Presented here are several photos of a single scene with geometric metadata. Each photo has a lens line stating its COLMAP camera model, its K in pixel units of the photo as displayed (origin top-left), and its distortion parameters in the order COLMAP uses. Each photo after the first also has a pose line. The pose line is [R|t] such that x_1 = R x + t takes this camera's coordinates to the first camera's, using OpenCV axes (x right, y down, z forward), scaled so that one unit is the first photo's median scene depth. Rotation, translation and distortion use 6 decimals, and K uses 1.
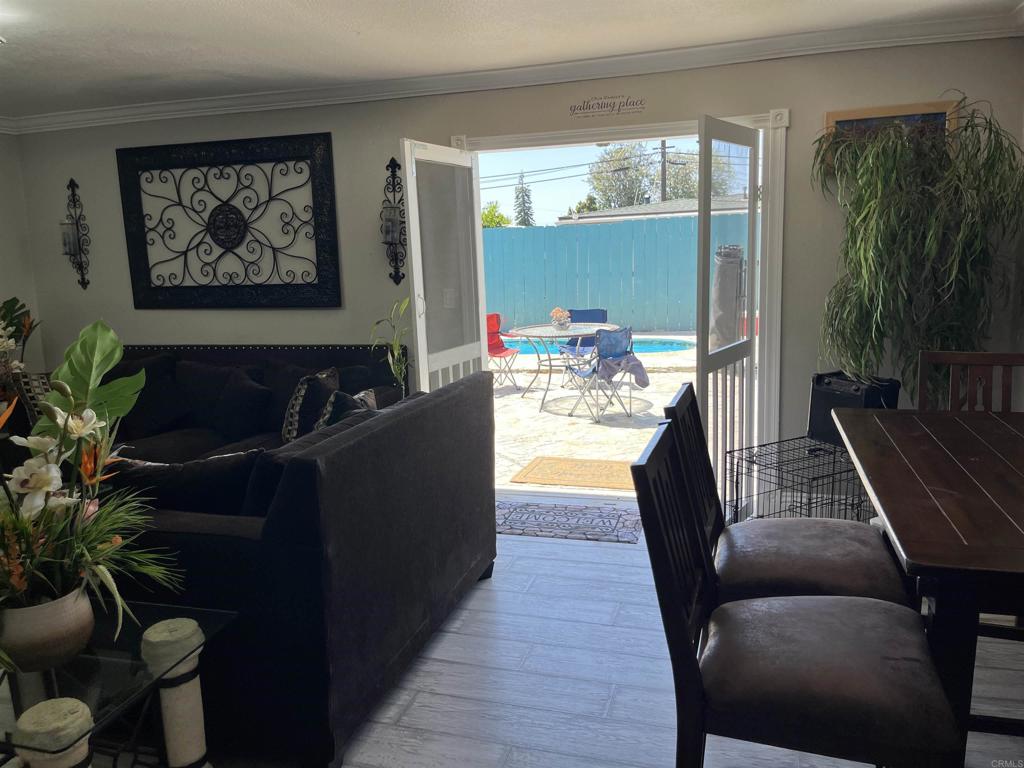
lens RADIAL K [[779.3, 0, 513.1], [0, 779.3, 376.9], [0, 0, 1]] dist [0.009251, -0.023923]
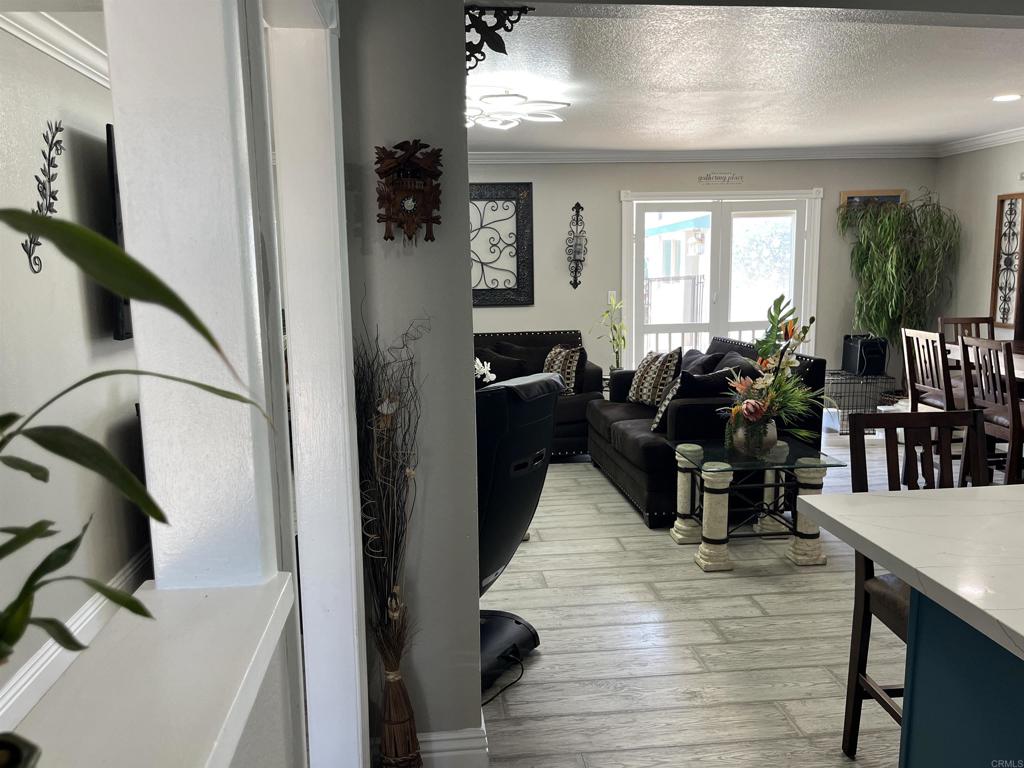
lens RADIAL K [[779.3, 0, 510.0], [0, 779.3, 390.2], [0, 0, 1]] dist [0.009251, -0.023923]
pose [[0.923865, -0.047684, 0.379737, -0.814633], [0.050372, 0.998726, 0.002862, 0.059695], [-0.379390, 0.016484, 0.925090, -0.294318]]
